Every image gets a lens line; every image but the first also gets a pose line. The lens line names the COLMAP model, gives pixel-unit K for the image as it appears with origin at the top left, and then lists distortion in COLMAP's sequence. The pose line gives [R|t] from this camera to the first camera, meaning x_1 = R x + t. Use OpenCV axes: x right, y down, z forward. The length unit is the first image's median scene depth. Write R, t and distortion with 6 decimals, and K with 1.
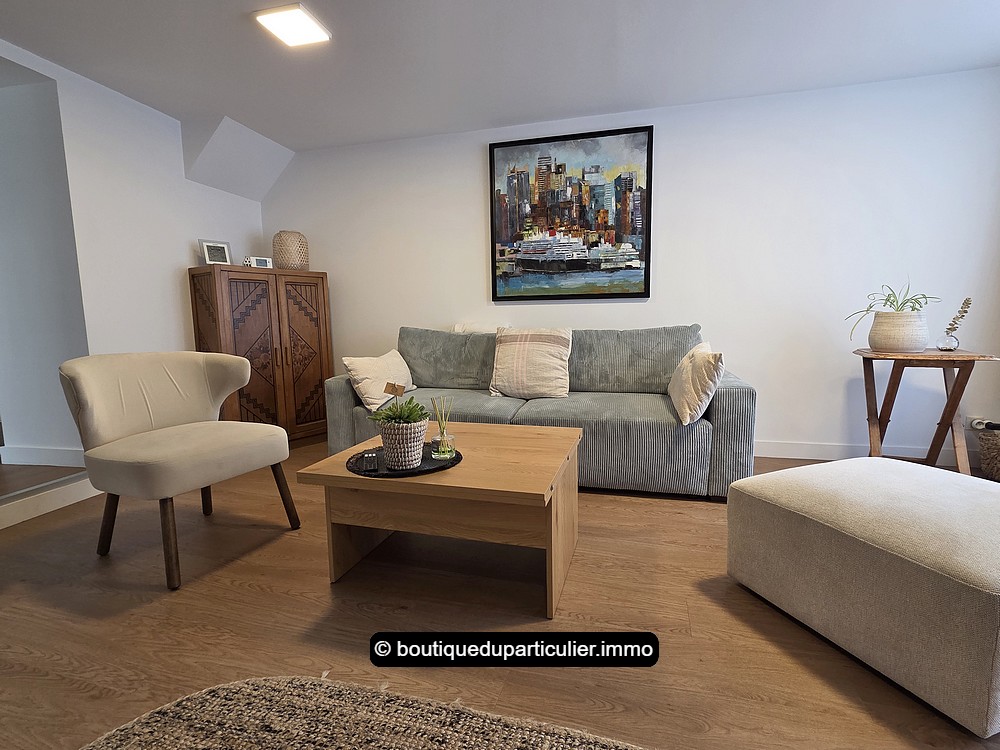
lens RADIAL K [[476.1, 0, 500.0], [0, 476.1, 375.0], [0, 0, 1]] dist [-0.000697, 0.000006]
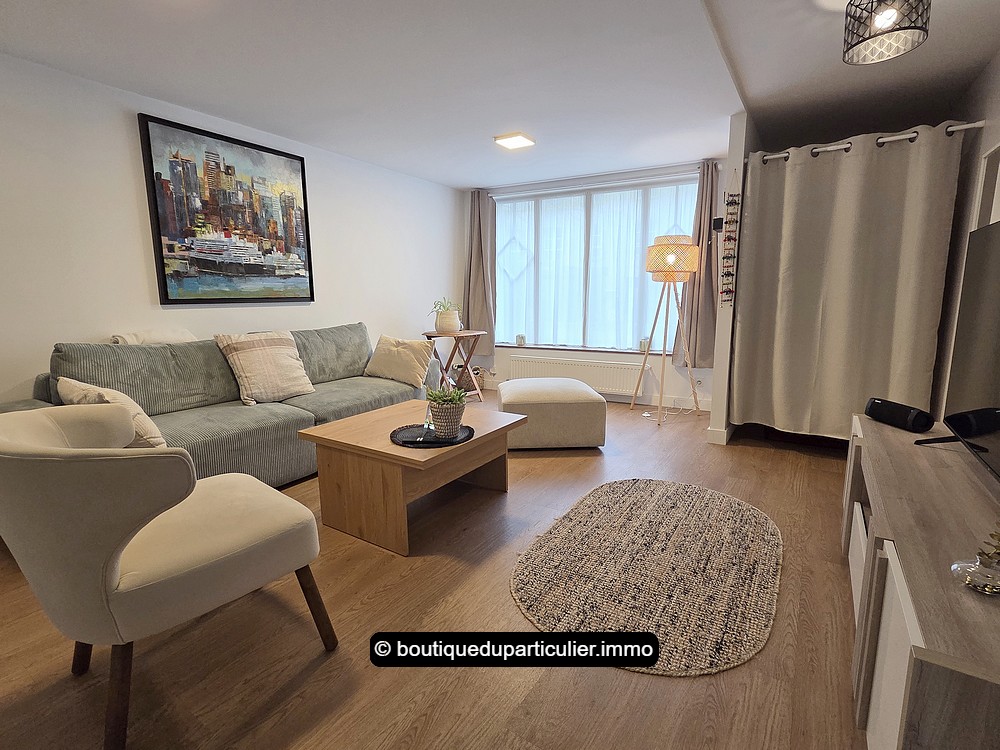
lens RADIAL K [[476.1, 0, 500.0], [0, 476.1, 375.0], [0, 0, 1]] dist [-0.000697, 0.000006]
pose [[0.288235, -0.146645, 0.946264, -0.706979], [0.120597, 0.985895, 0.116052, -0.061964], [-0.949935, 0.080667, 0.301855, 0.204402]]
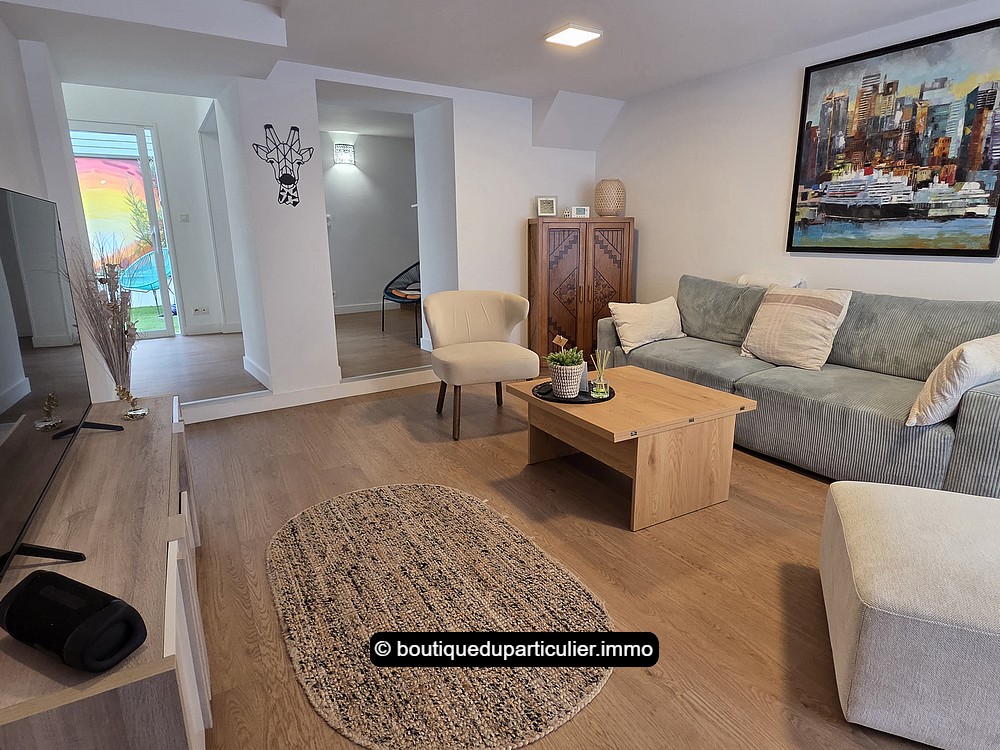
lens RADIAL K [[553.6, 0, 500.0], [0, 553.6, 375.0], [0, 0, 1]] dist [-0.014423, 0.001103]
pose [[0.718125, 0.181780, -0.671753, 0.360288], [-0.086169, 0.981080, 0.173369, -0.064553], [0.690559, -0.066617, 0.720202, -0.144173]]
